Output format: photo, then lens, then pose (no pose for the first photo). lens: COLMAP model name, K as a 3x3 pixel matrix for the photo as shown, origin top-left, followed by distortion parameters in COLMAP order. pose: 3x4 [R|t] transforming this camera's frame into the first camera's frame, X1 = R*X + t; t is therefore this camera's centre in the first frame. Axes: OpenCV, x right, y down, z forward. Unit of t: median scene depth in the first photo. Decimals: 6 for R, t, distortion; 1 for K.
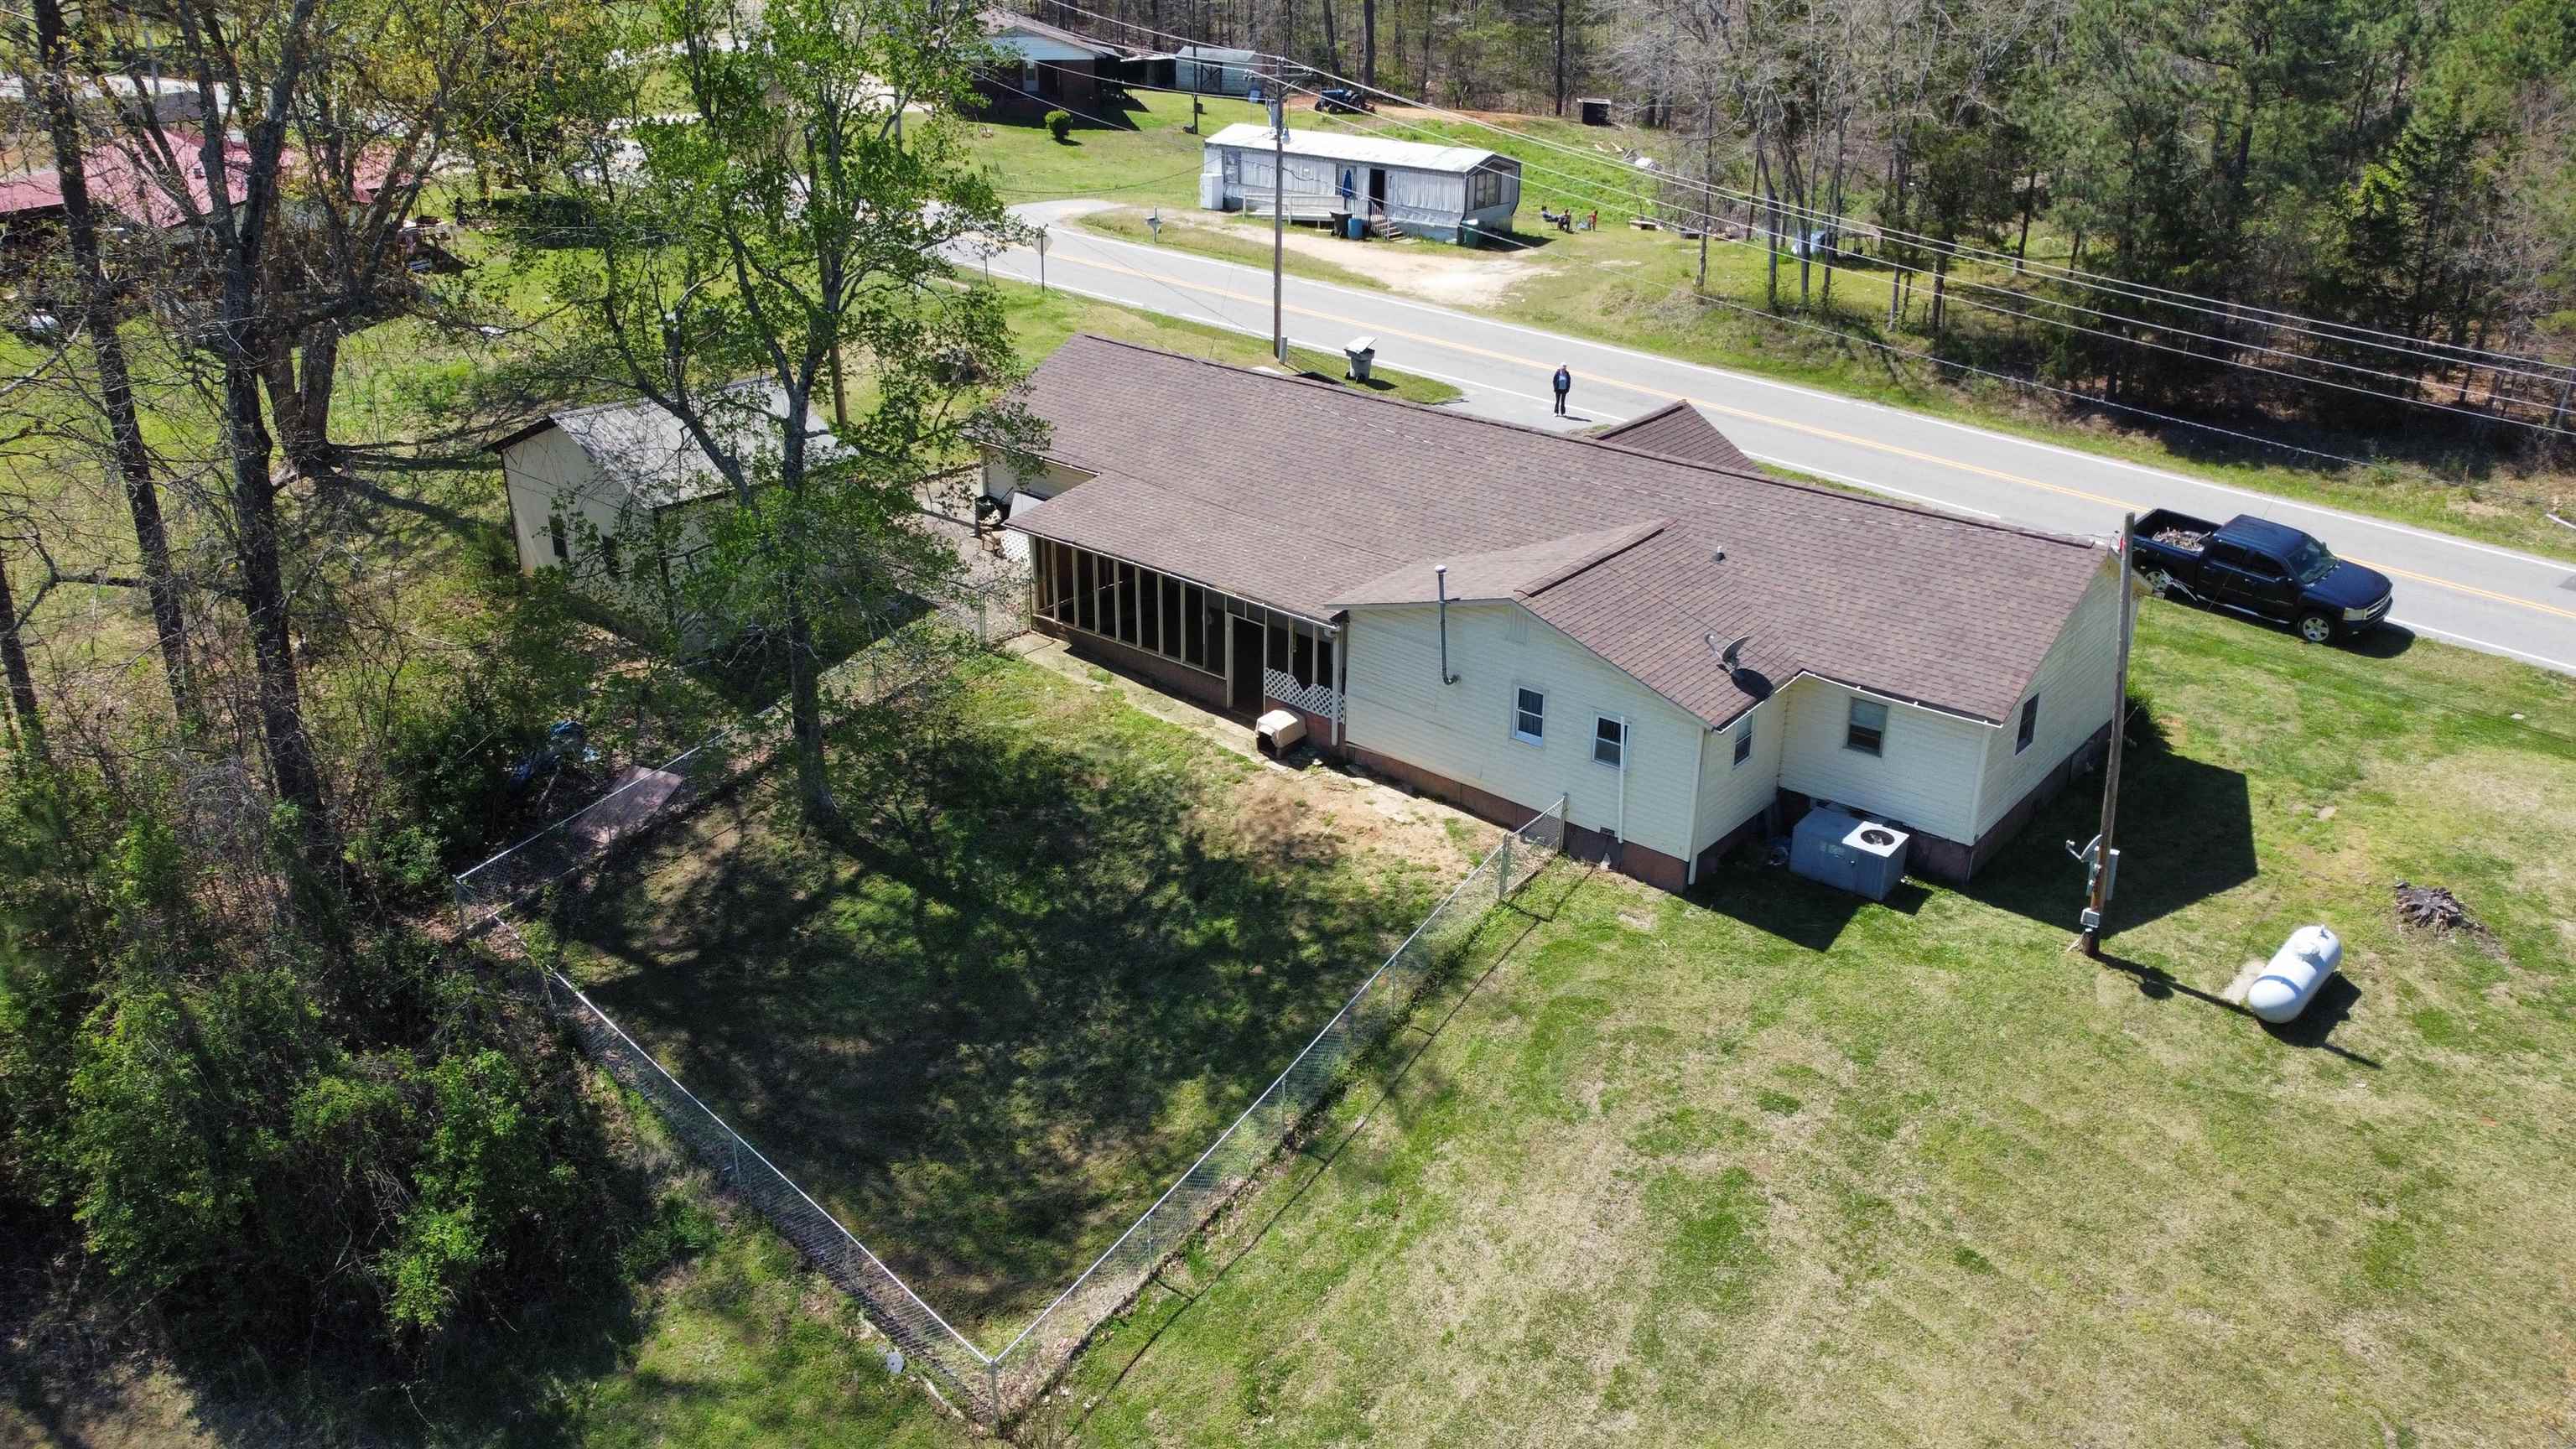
lens RADIAL K [[2032.0, 0, 1288.0], [0, 2032.0, 724.5], [0, 0, 1]] dist [-0.005316, -0.009671]
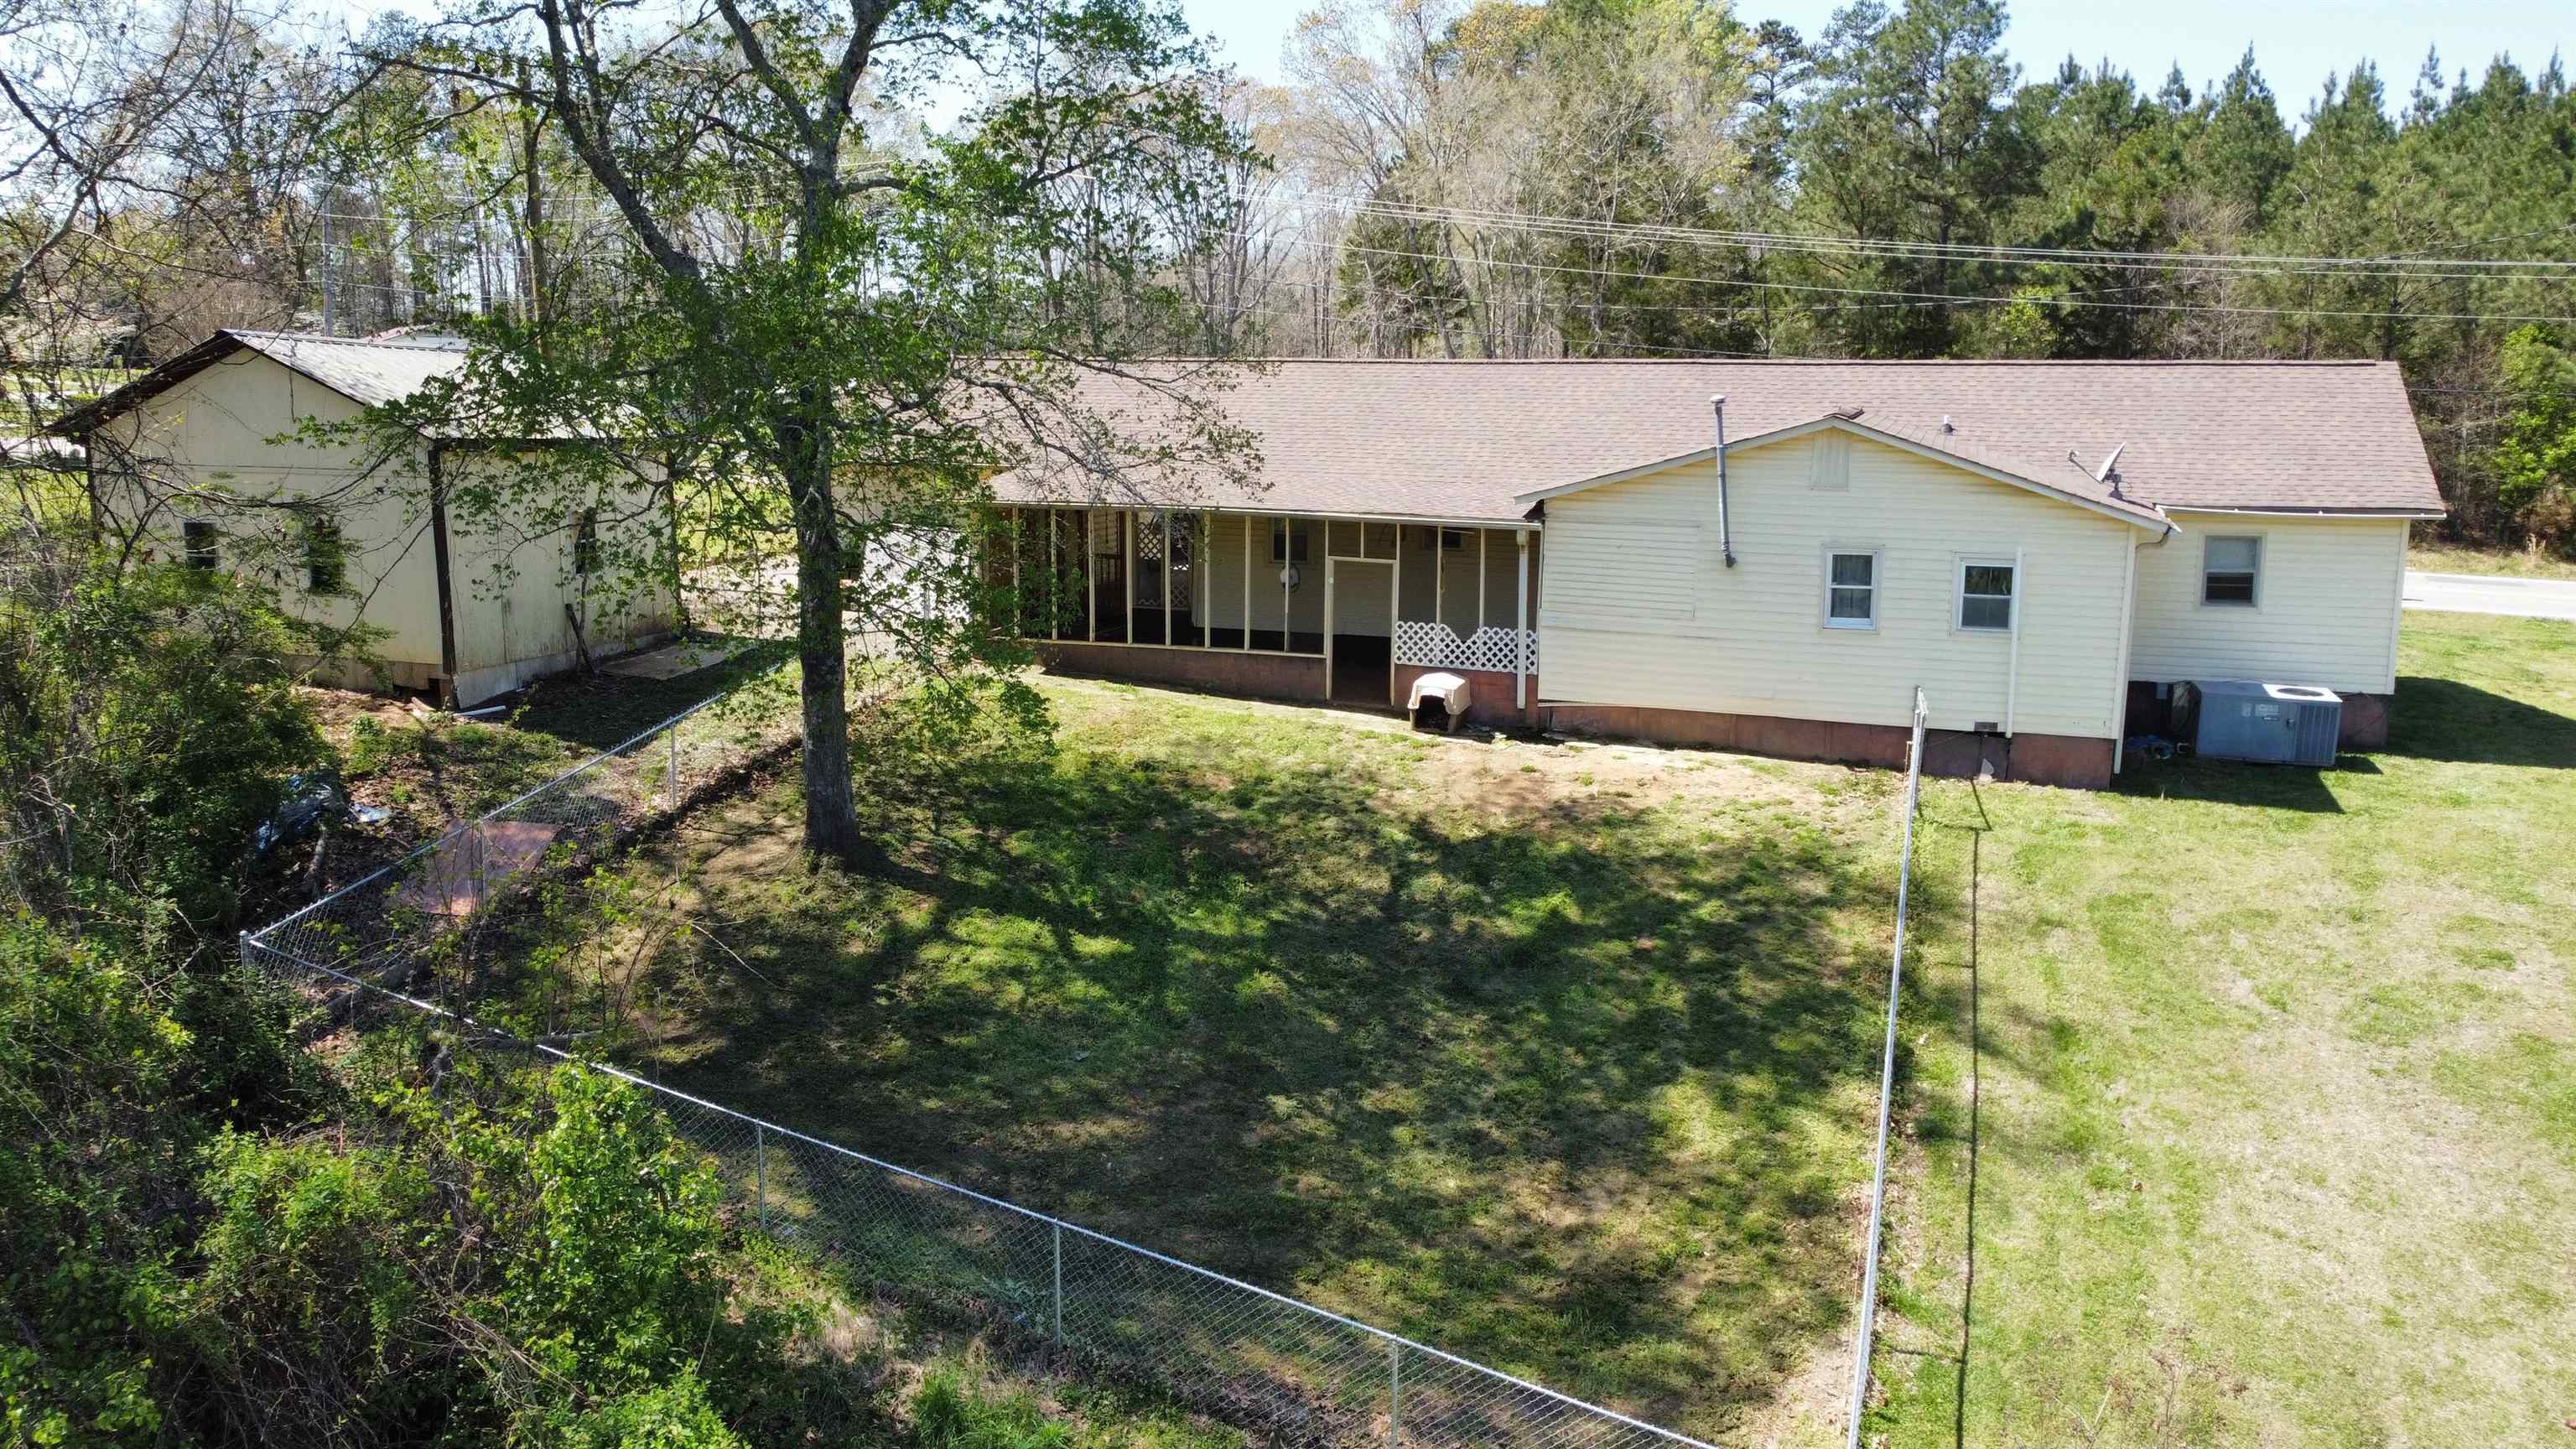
lens RADIAL K [[2032.0, 0, 1288.0], [0, 2032.0, 724.5], [0, 0, 1]] dist [-0.005316, -0.009671]
pose [[0.924206, -0.062915, 0.376677, -0.348563], [0.152178, 0.965316, -0.212147, 0.167143], [-0.350266, 0.253389, 0.901725, 0.421884]]
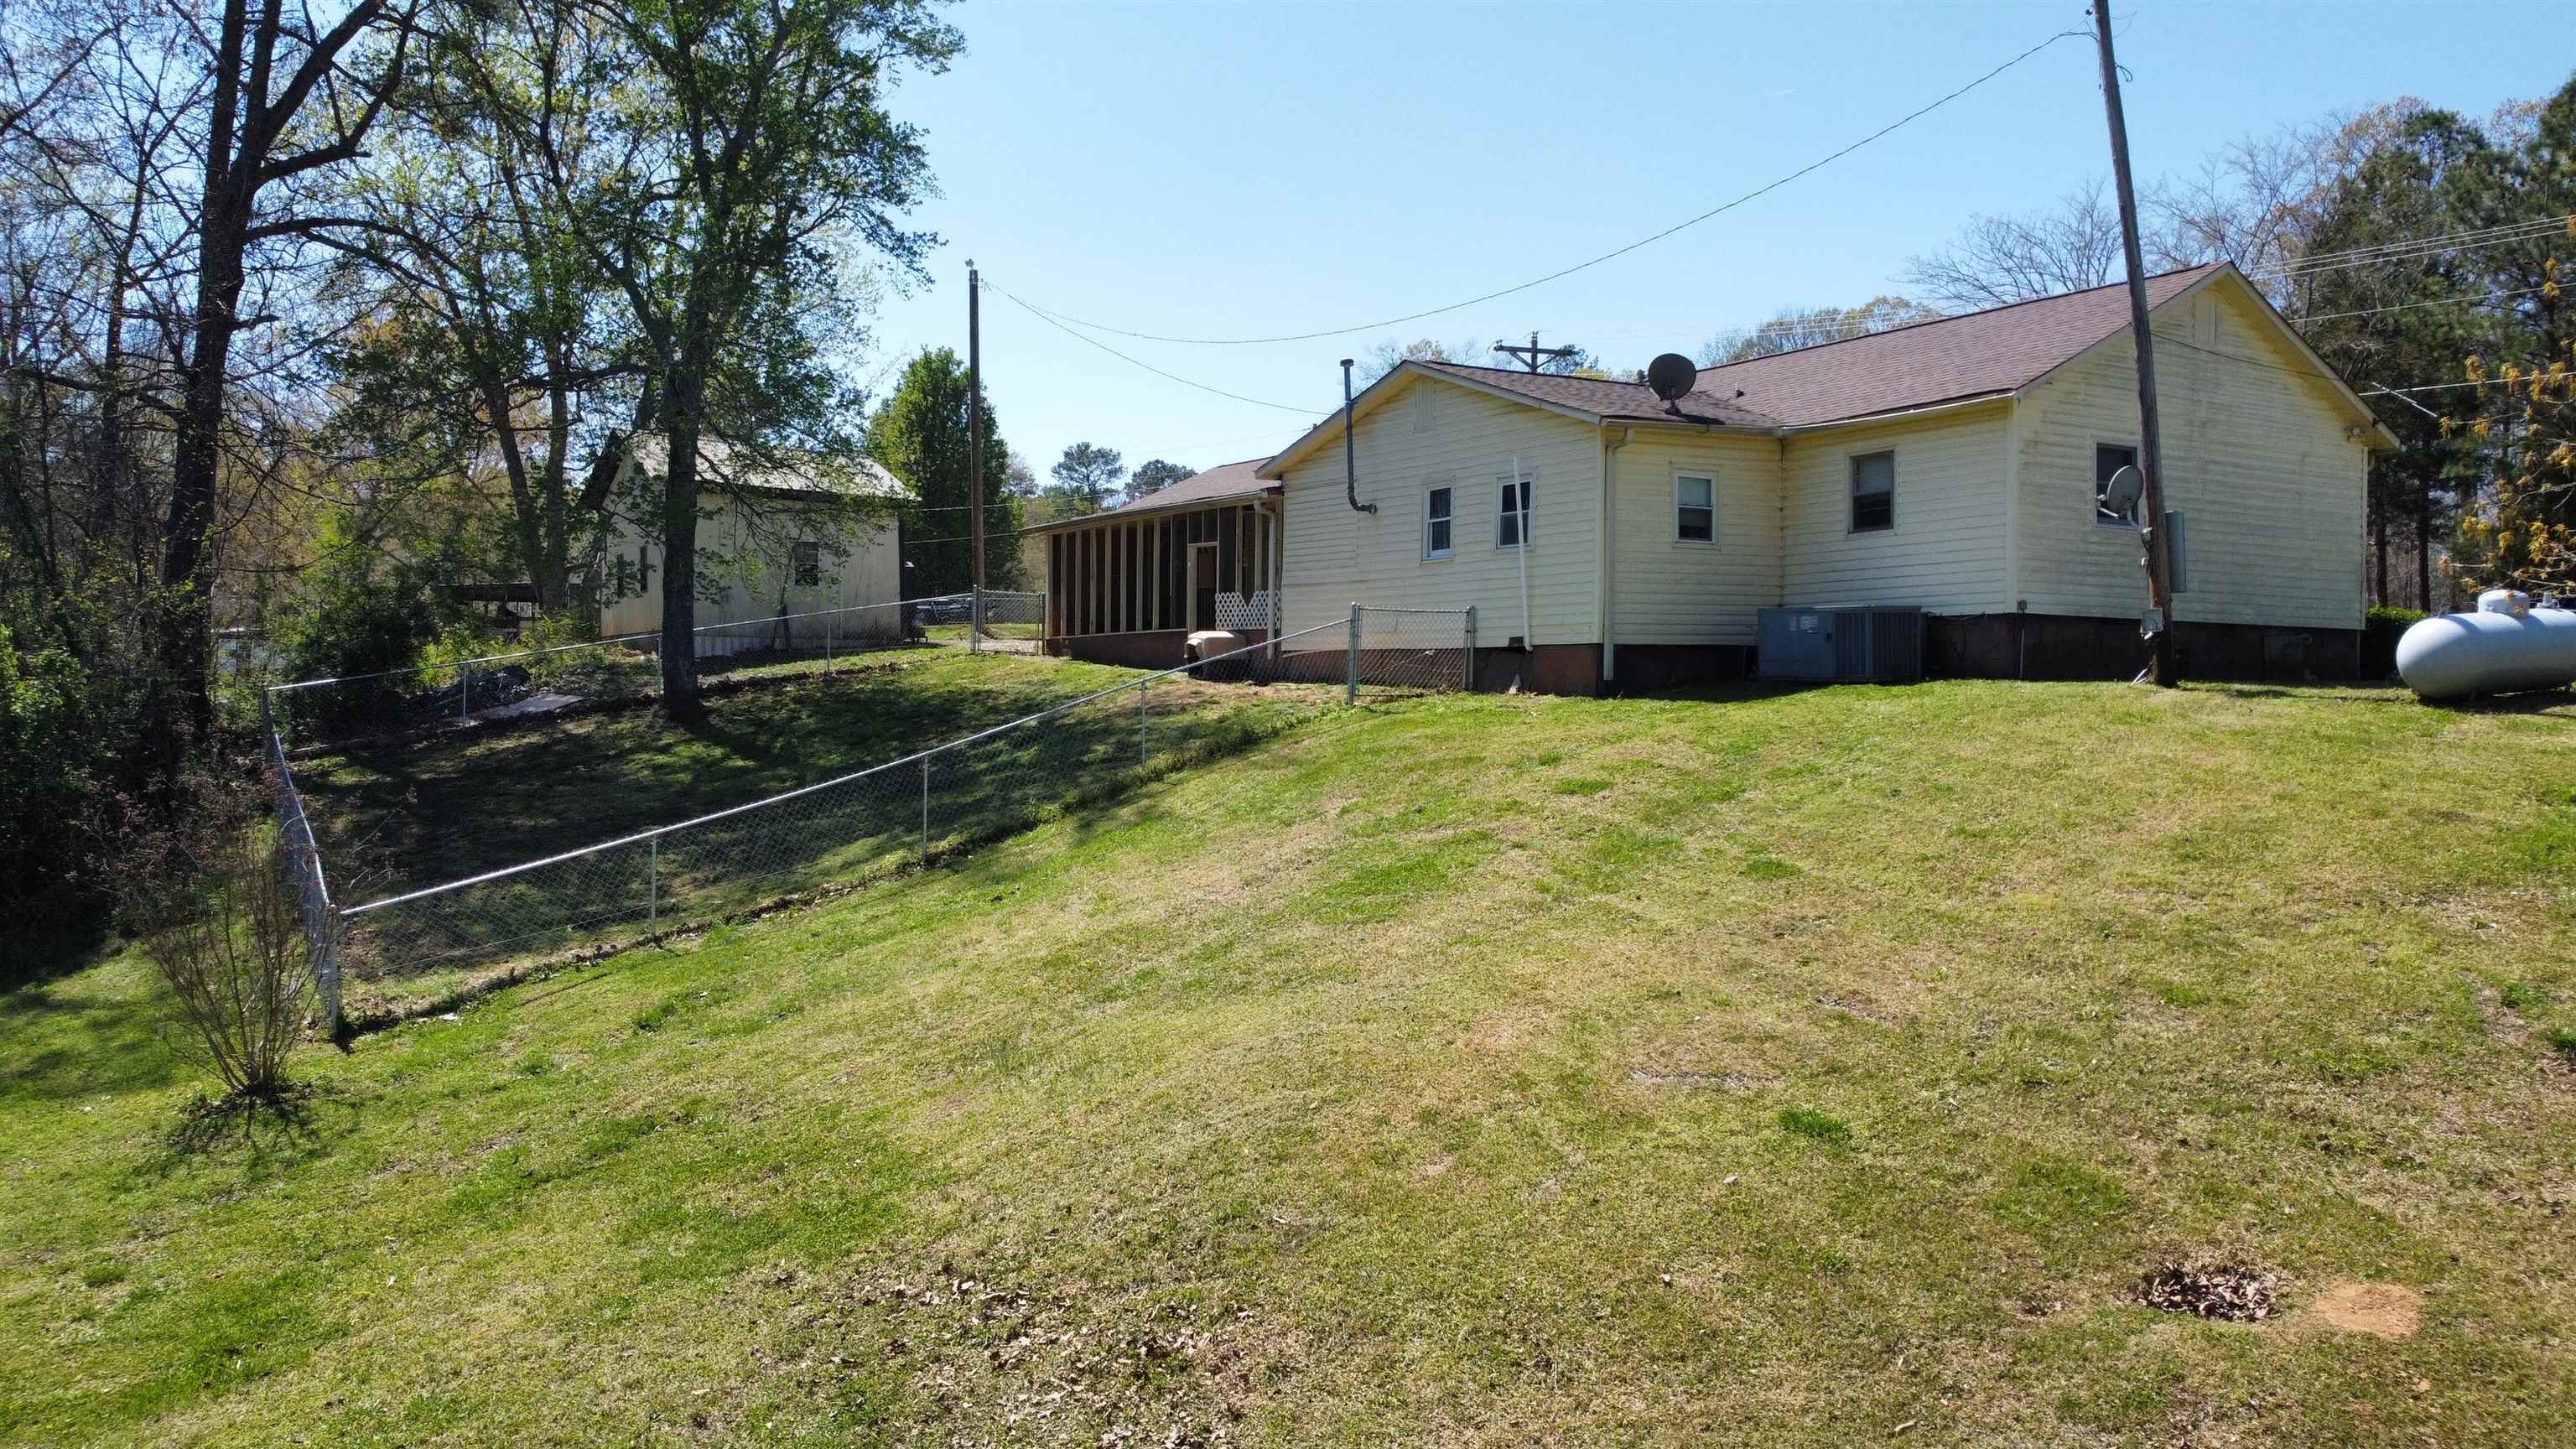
lens RADIAL K [[2021.3, 0, 1272.9], [0, 2021.3, 724.8], [0, 0, 1]] dist [0.001352, -0.009459]
pose [[0.945116, 0.003024, -0.326720, 0.311524], [-0.138230, 0.909761, -0.391444, 0.377281], [0.296053, 0.415122, 0.860248, 0.348187]]
